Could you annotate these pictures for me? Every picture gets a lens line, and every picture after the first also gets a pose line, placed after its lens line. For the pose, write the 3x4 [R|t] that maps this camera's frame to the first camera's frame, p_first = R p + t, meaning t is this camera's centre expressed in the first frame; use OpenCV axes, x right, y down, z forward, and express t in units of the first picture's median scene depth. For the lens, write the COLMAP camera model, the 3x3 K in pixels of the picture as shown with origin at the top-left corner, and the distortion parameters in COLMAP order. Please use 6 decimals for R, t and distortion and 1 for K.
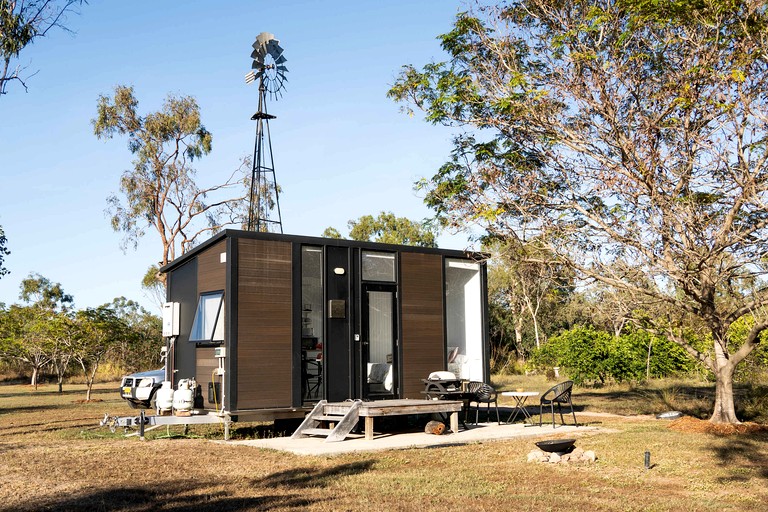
lens RADIAL K [[806.9, 0, 384.0], [0, 806.9, 256.0], [0, 0, 1]] dist [0.002182, -0.006341]
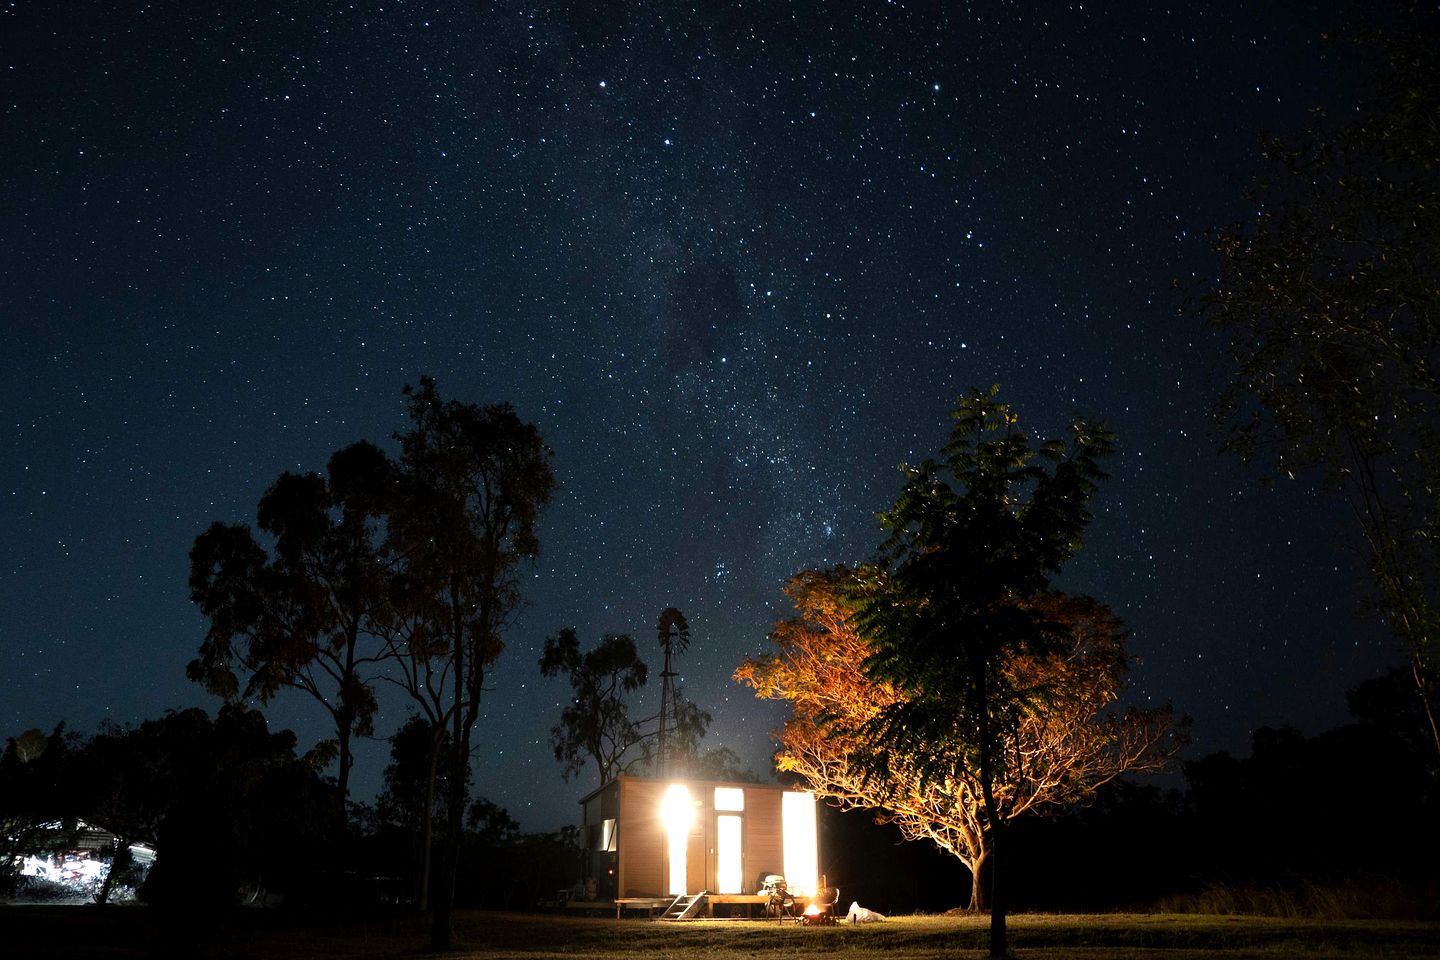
lens RADIAL K [[1115.5, 0, 720.0], [0, 1115.5, 480.0], [0, 0, 1]] dist [-0.093135, 0.002060]
pose [[0.981883, -0.058855, -0.180118, 0.344946], [0.011818, 0.967711, -0.251787, -0.039762], [0.189121, 0.245096, 0.950874, -0.935539]]
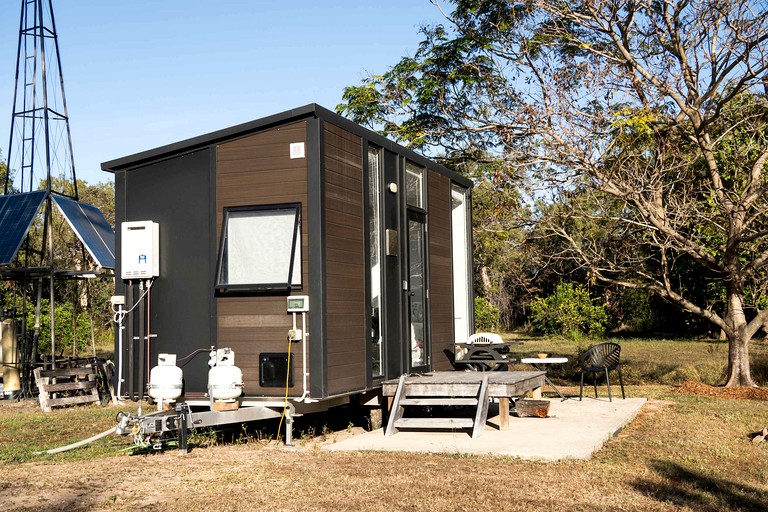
lens RADIAL K [[913.6, 0, 384.0], [0, 913.6, 256.0], [0, 0, 1]] dist [0.003141, 0.001929]
pose [[0.870295, 0.030653, 0.491575, -0.404169], [-0.055938, 0.997755, 0.036818, 0.044382], [-0.489343, -0.059541, 0.870056, 0.301203]]
